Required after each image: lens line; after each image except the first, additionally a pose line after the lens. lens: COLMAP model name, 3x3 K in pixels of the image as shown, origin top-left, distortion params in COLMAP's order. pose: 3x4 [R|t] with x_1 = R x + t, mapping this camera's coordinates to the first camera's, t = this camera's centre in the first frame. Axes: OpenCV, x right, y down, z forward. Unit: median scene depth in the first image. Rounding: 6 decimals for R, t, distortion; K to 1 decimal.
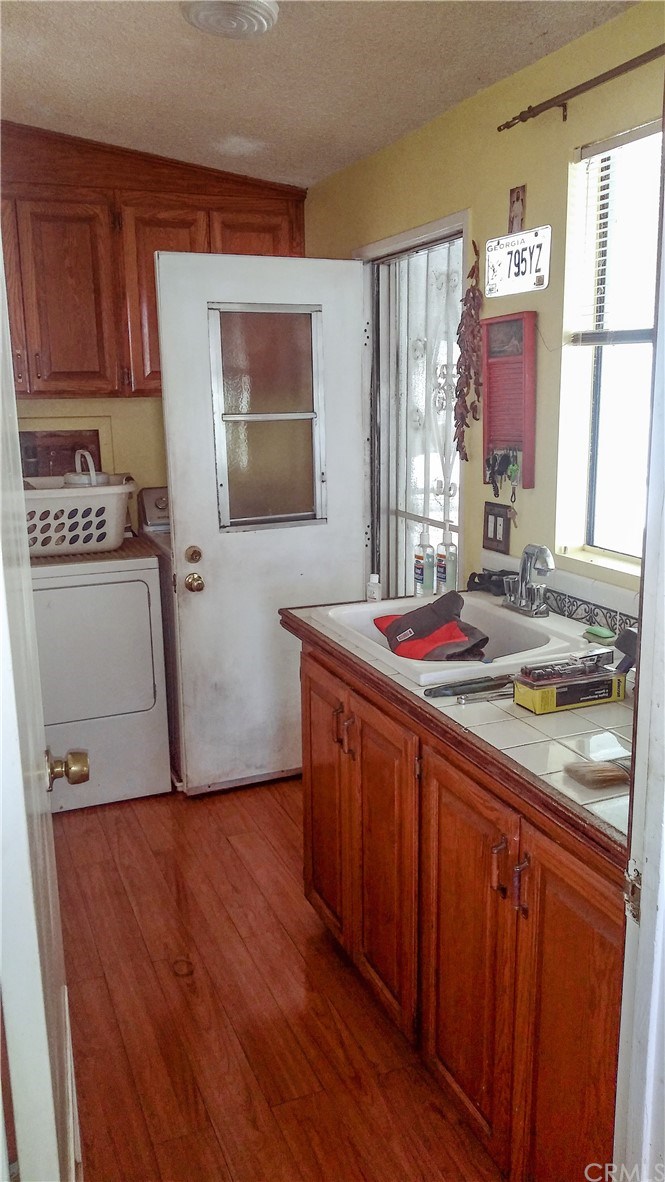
lens RADIAL K [[925.4, 0, 332.5], [0, 925.4, 591.0], [0, 0, 1]] dist [0.087663, -0.221567]
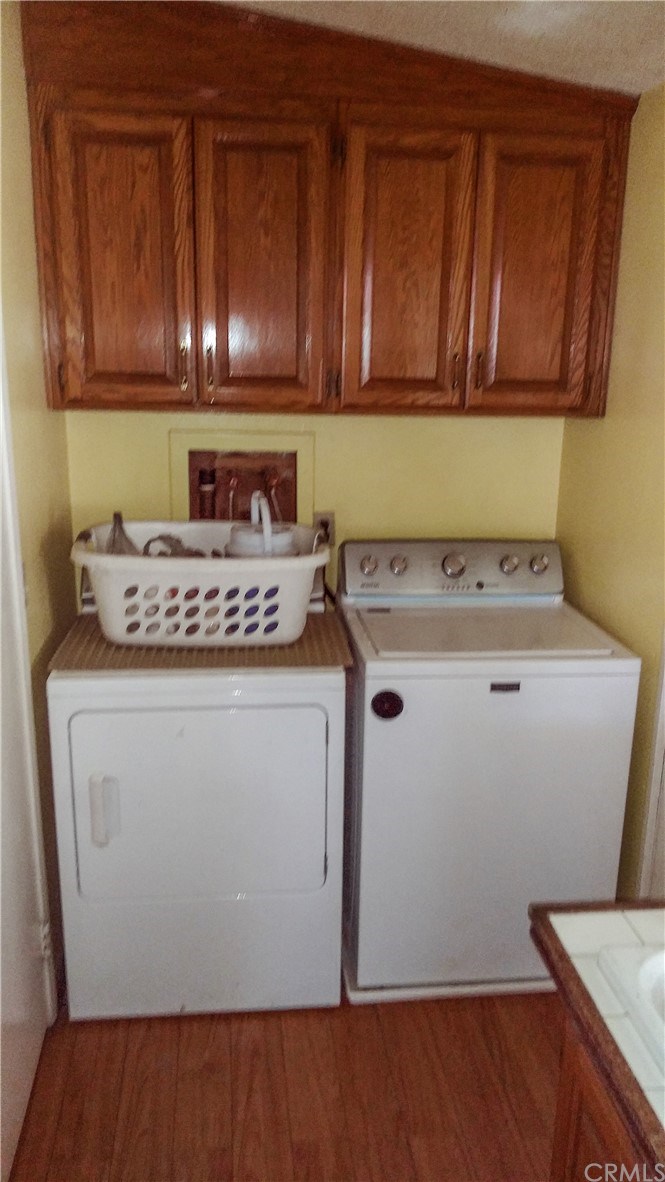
lens RADIAL K [[883.9, 0, 332.5], [0, 883.9, 591.0], [0, 0, 1]] dist [0.082426, -0.181153]
pose [[0.963389, 0.101675, -0.248080, -0.046959], [-0.089360, 0.994164, 0.060436, -0.124407], [0.252777, -0.036055, 0.966853, 0.379142]]
